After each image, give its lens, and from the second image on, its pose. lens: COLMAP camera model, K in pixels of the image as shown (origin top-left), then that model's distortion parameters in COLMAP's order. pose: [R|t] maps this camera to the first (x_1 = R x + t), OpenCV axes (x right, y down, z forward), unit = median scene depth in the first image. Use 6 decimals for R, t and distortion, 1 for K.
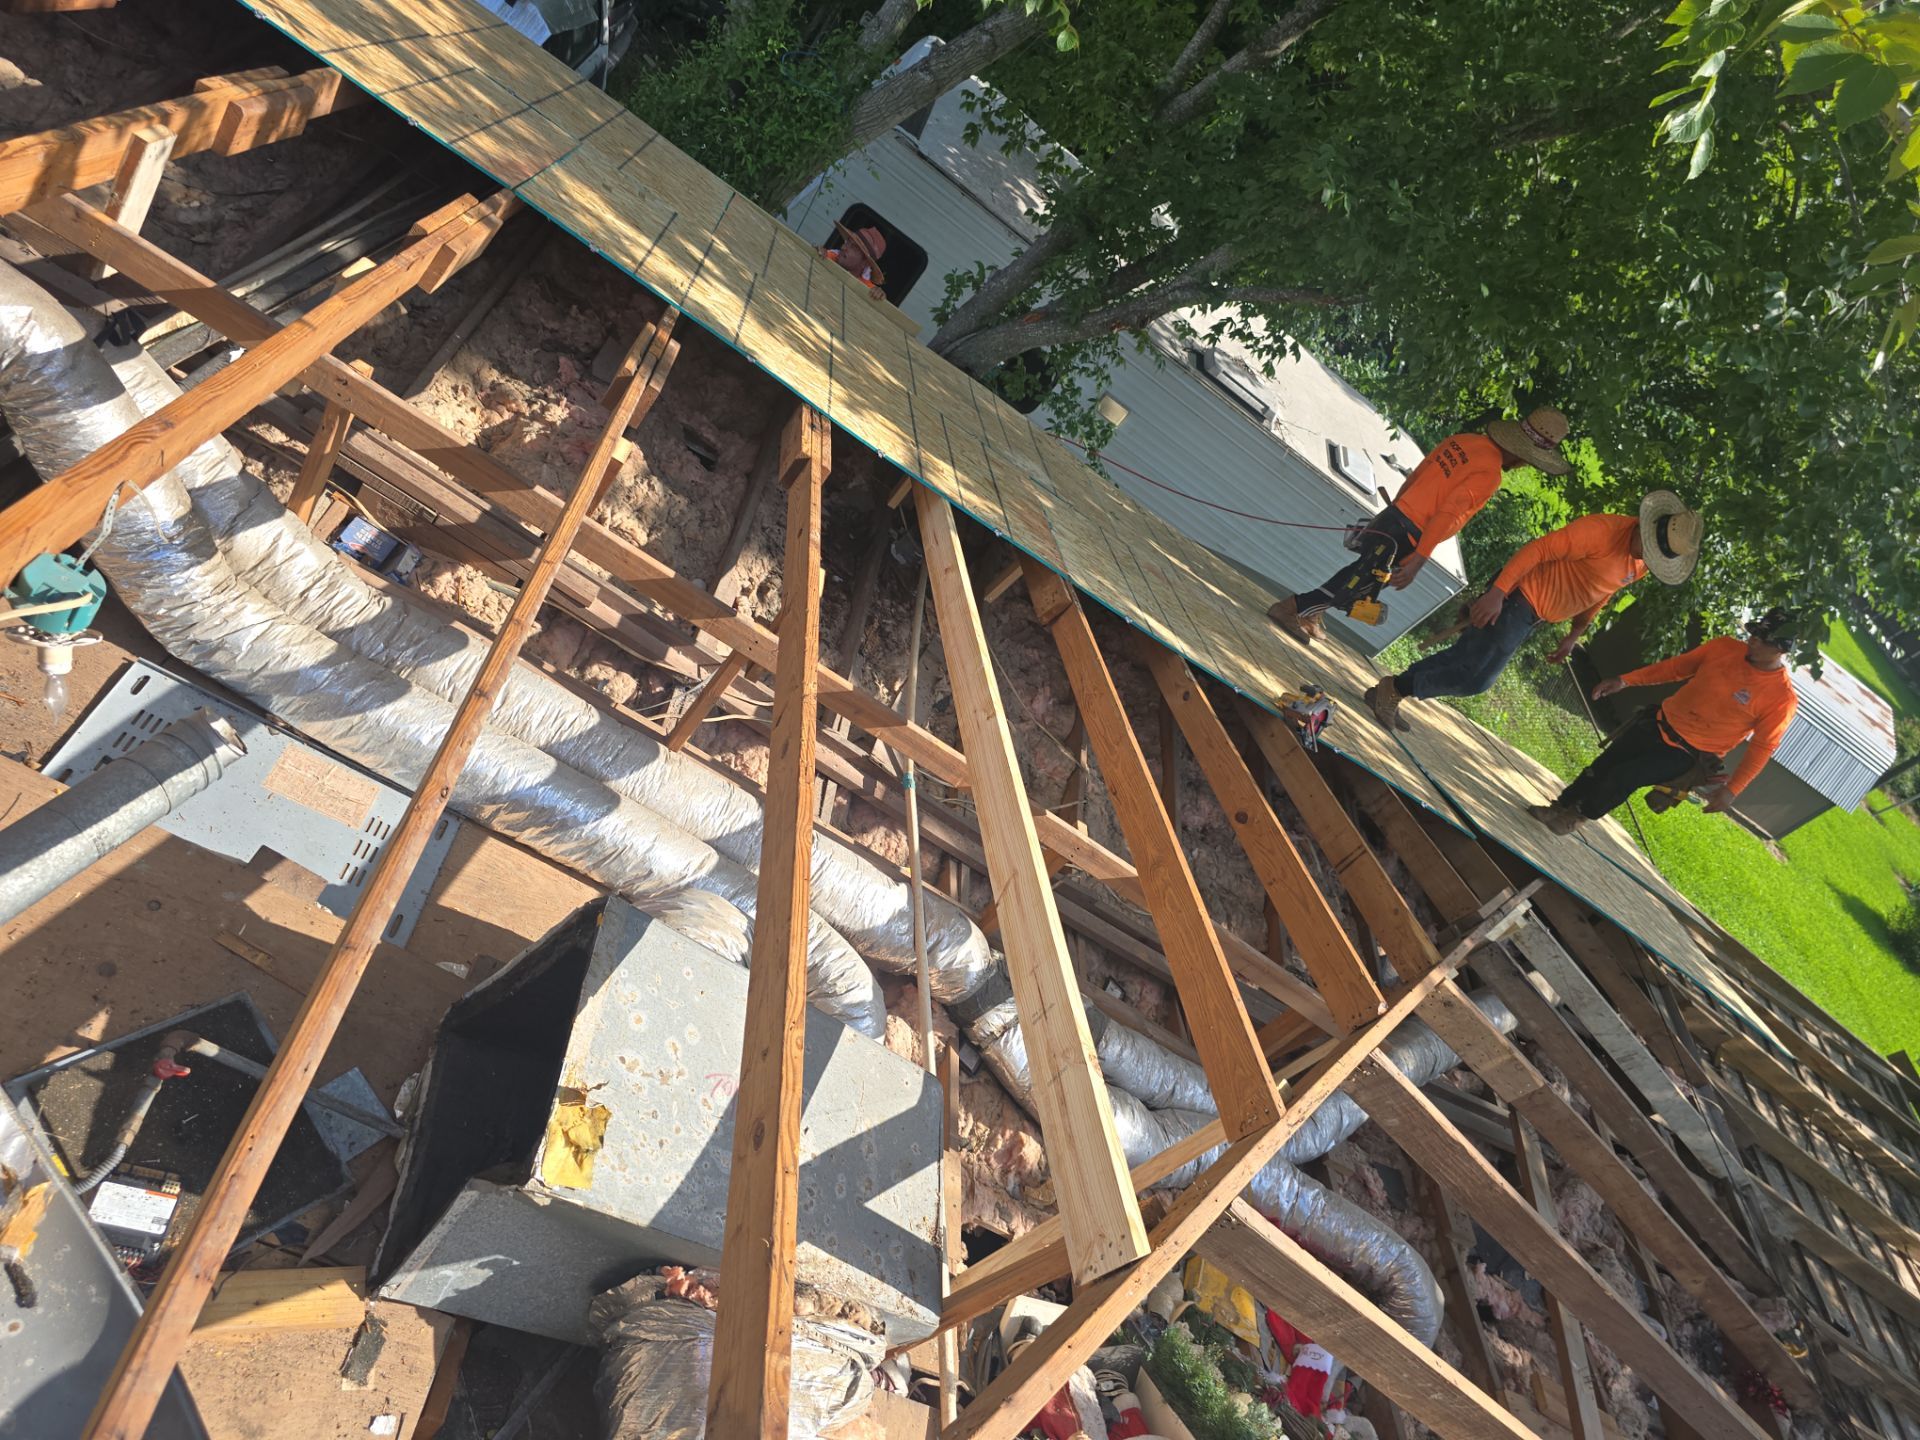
lens RADIAL K [[1289.5, 0, 955.4], [0, 1289.5, 716.1], [0, 0, 1]] dist [0.039645, -0.044829]
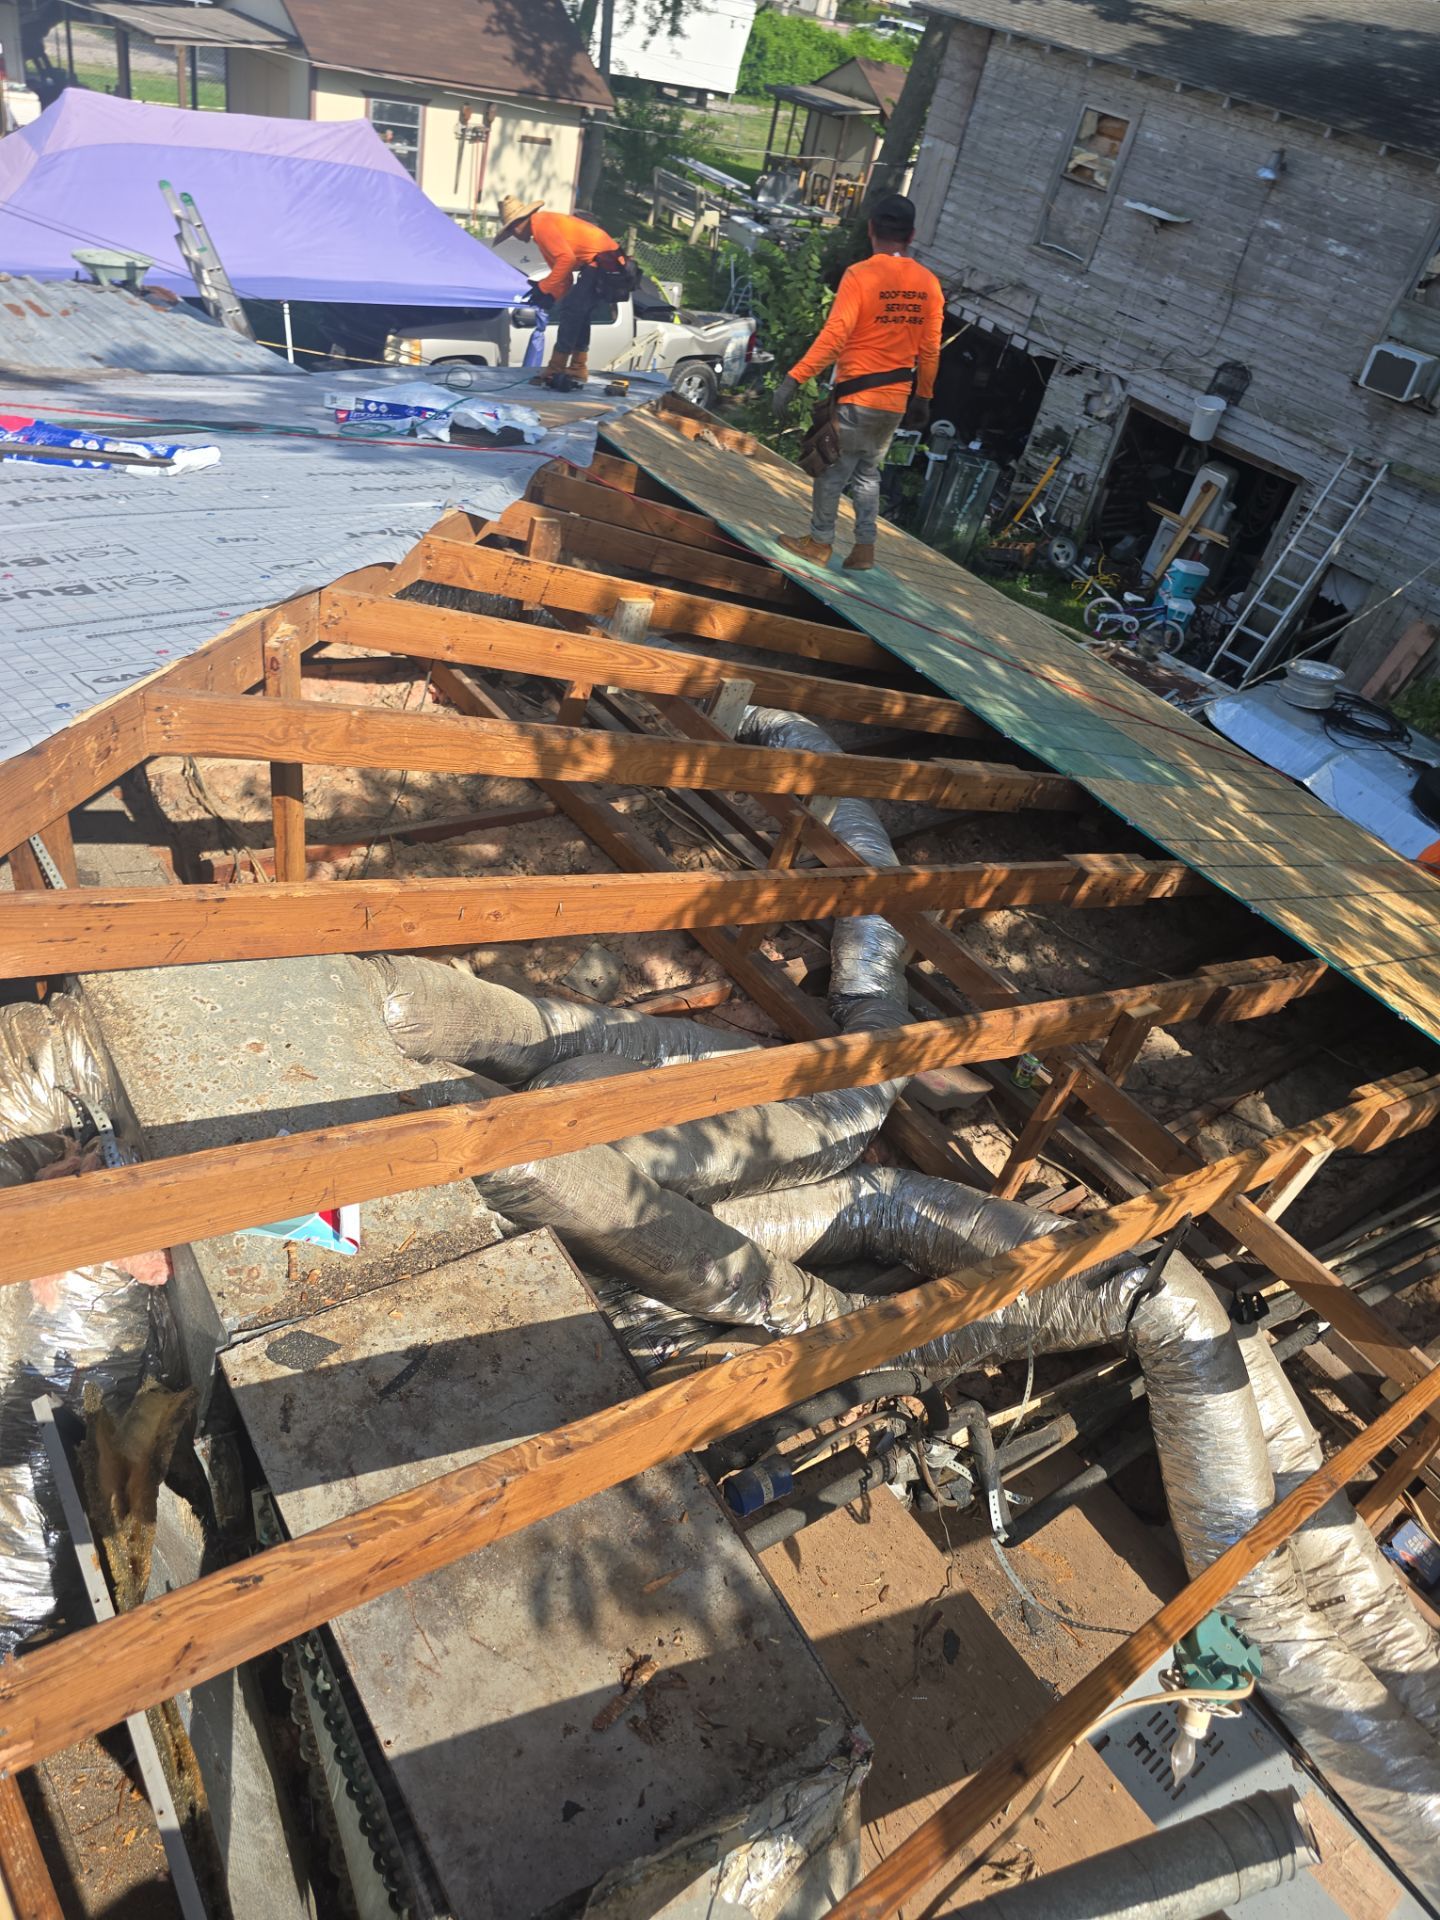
lens RADIAL K [[1289.5, 0, 716.1], [0, 1289.5, 978.5], [0, 0, 1]] dist [0.039645, -0.044829]
pose [[0.642891, 0.008615, -0.765909, -0.098614], [-0.351213, 0.891940, -0.284769, -0.077755], [0.680691, 0.452072, 0.576446, -0.040846]]
